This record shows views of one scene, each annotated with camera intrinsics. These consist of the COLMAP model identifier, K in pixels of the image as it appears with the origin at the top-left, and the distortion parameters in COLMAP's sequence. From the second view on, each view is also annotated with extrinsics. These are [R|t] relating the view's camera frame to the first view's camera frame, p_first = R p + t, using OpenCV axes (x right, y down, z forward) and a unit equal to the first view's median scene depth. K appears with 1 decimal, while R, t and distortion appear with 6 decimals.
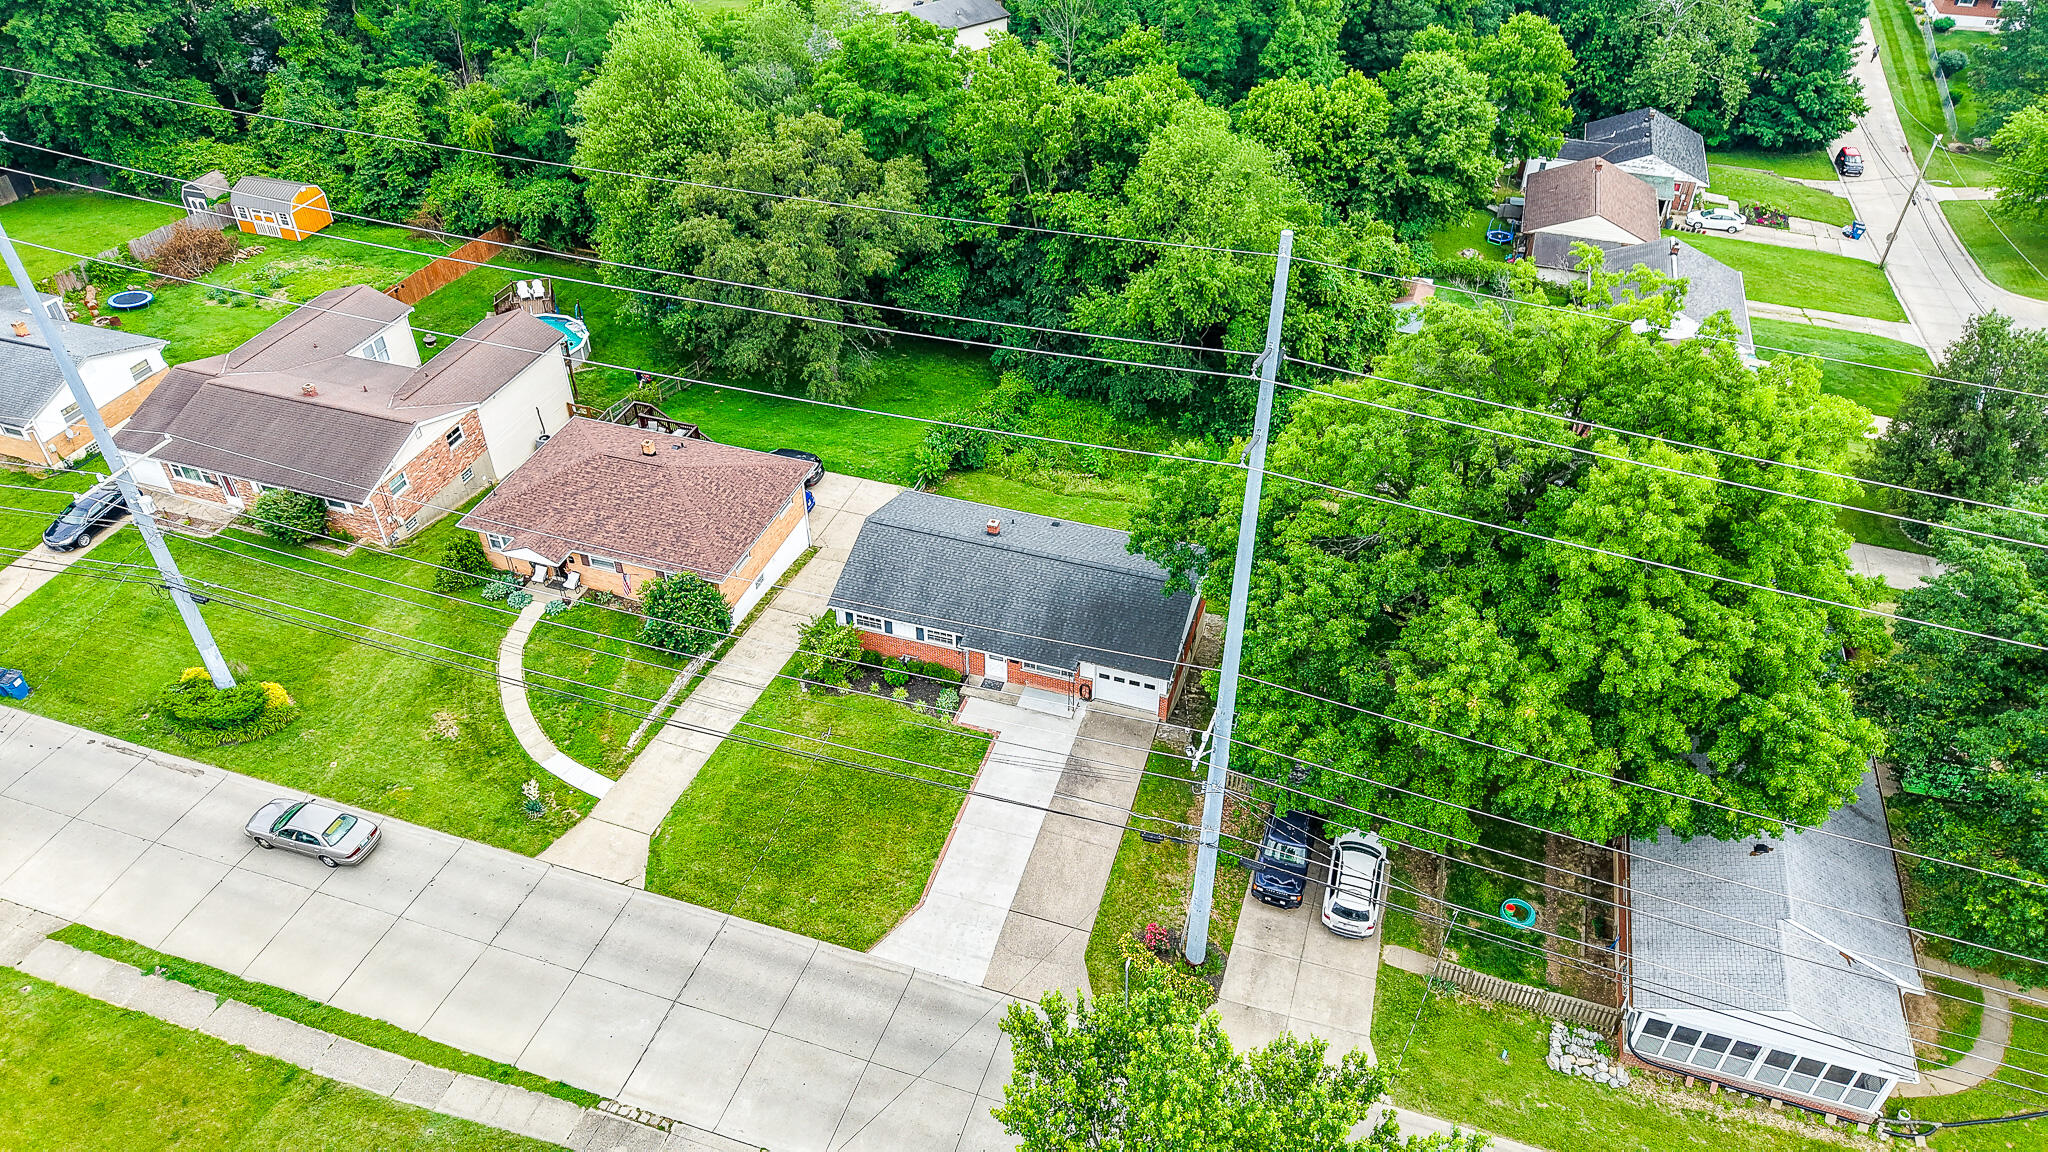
lens RADIAL K [[1343.8, 0, 1022.6], [0, 1343.8, 576.7], [0, 0, 1]] dist [-0.000399, 0.000077]
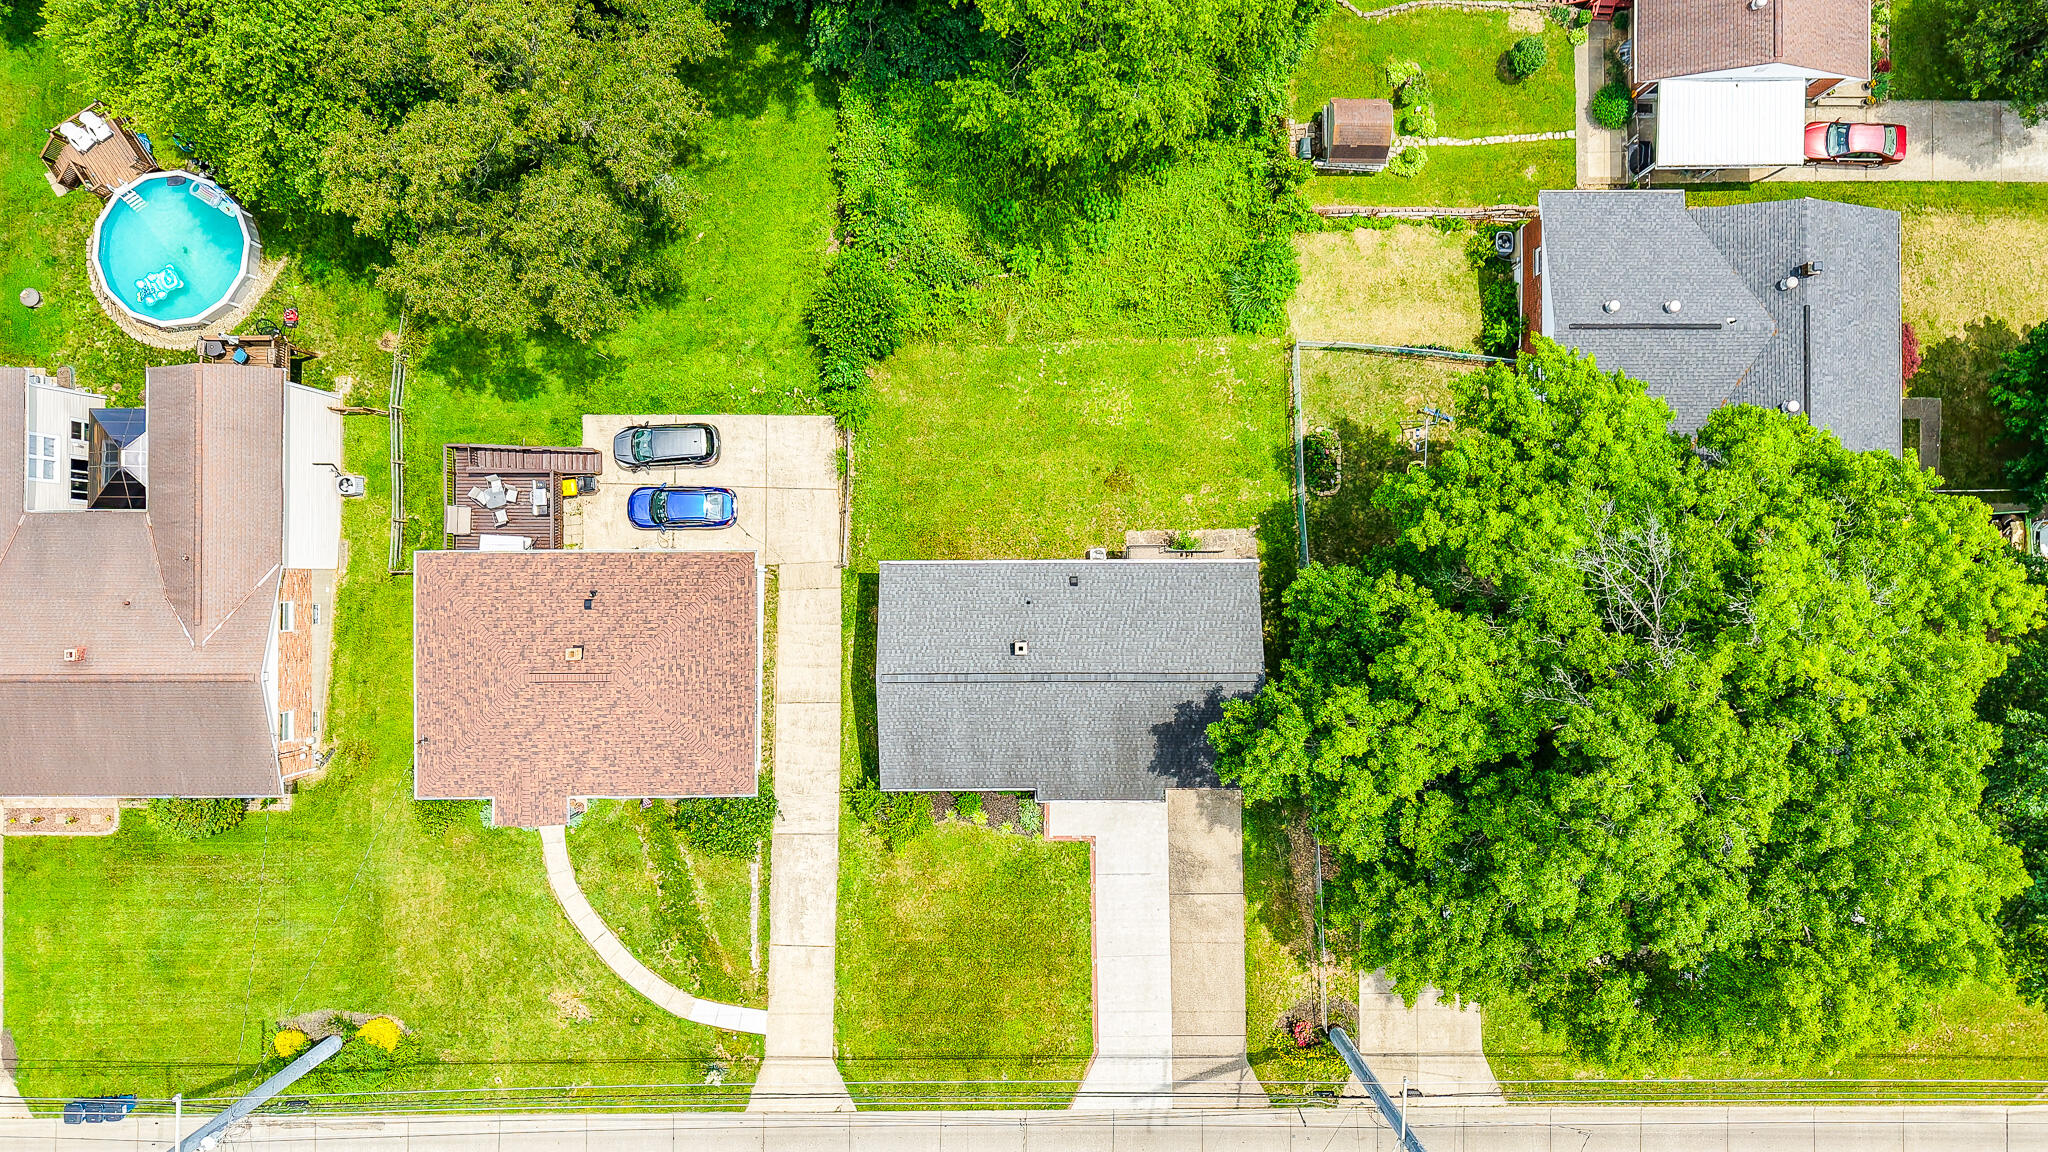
lens RADIAL K [[1343.8, 0, 1021.7], [0, 1343.8, 578.7], [0, 0, 1]] dist [-0.000399, 0.000077]
pose [[0.949502, -0.313719, -0.005200, -0.002865], [0.203084, 0.601855, 0.772352, -0.807421], [-0.239172, -0.734405, 0.635174, 0.526134]]
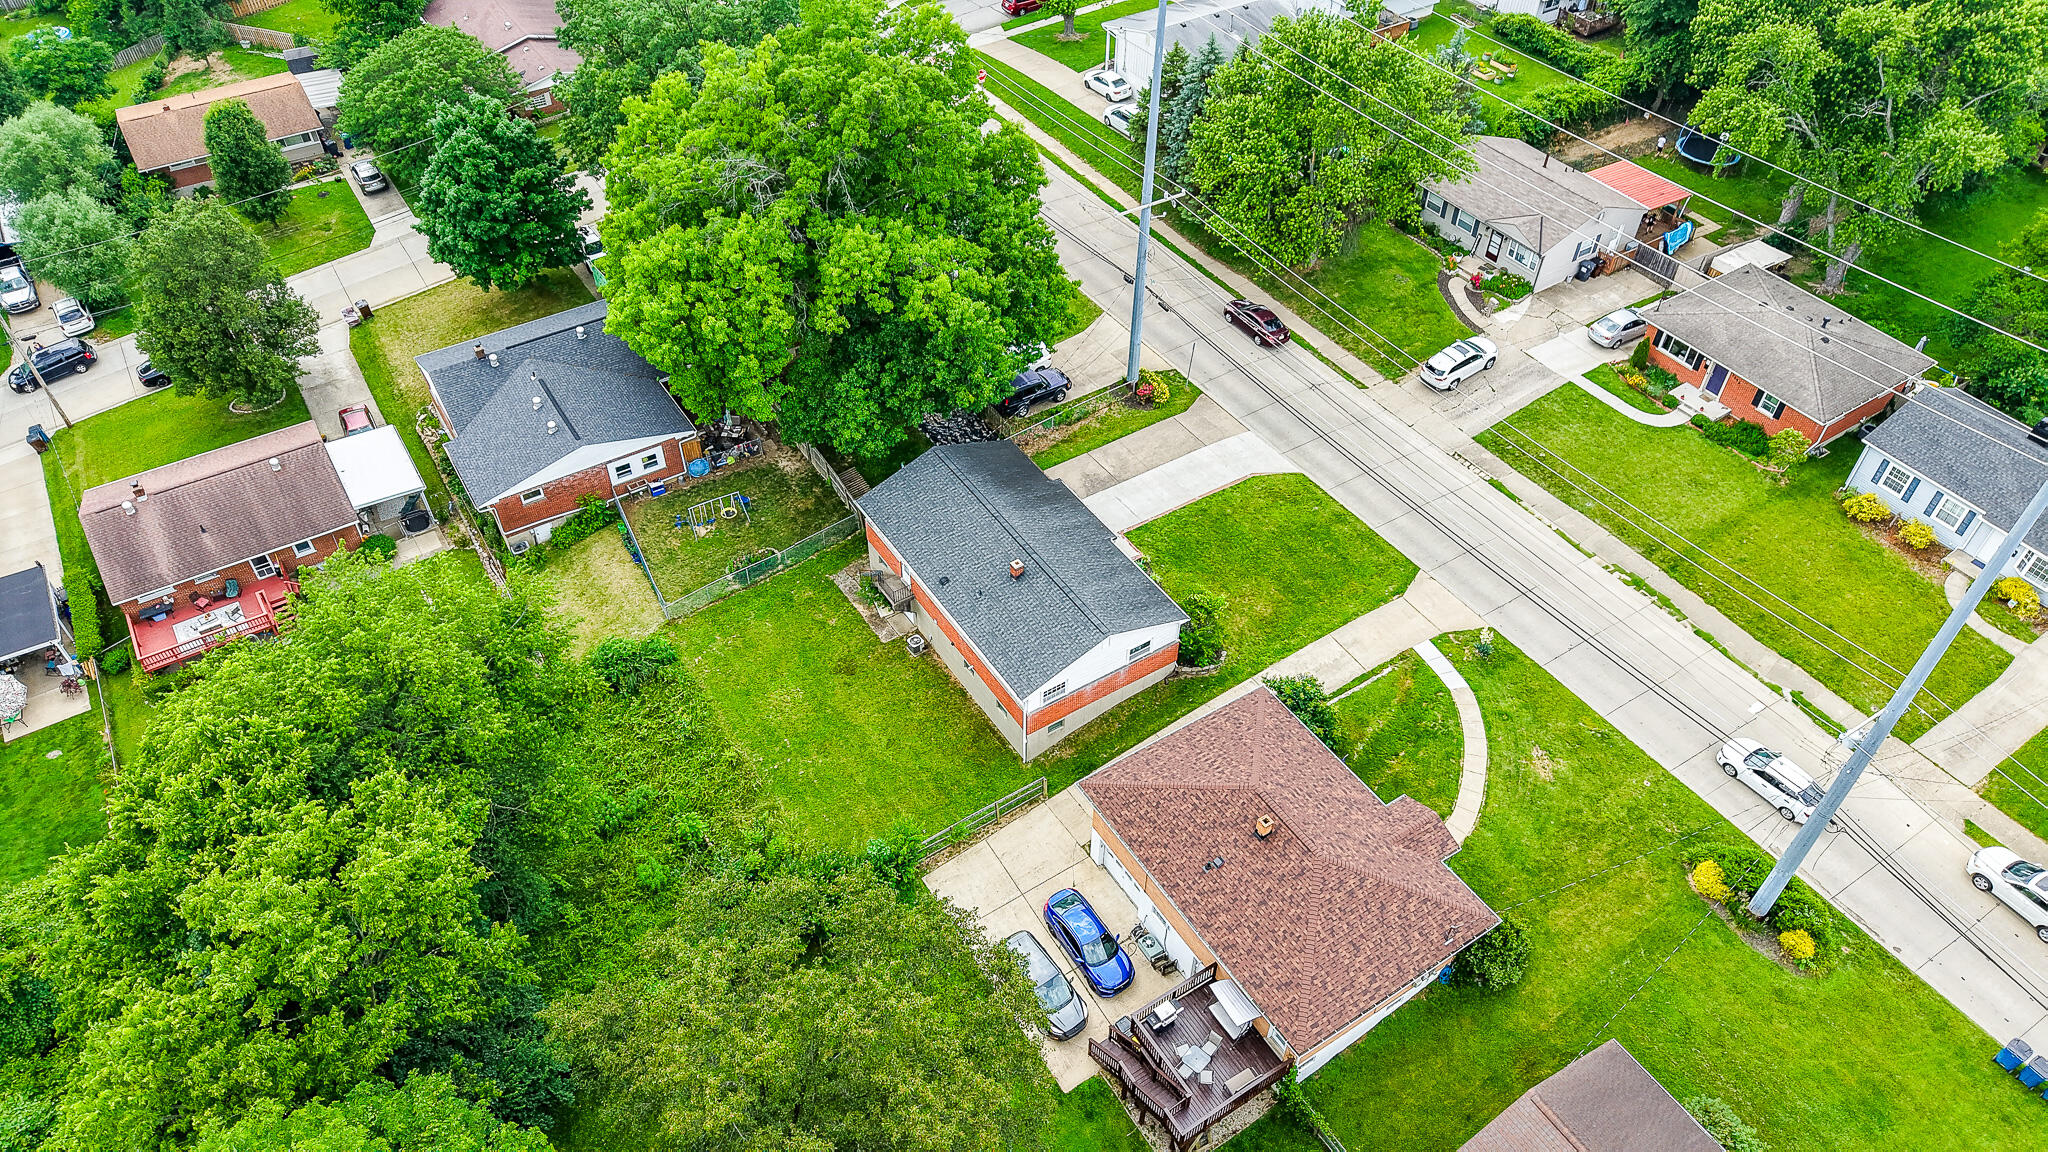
lens RADIAL K [[1343.8, 0, 1019.5], [0, 1343.8, 574.5], [0, 0, 1]] dist [-0.000399, 0.000077]
pose [[-0.772731, -0.449748, 0.447899, -0.528596], [0.392387, 0.216182, 0.894035, -1.038259], [-0.498918, 0.866598, 0.009424, 1.089075]]
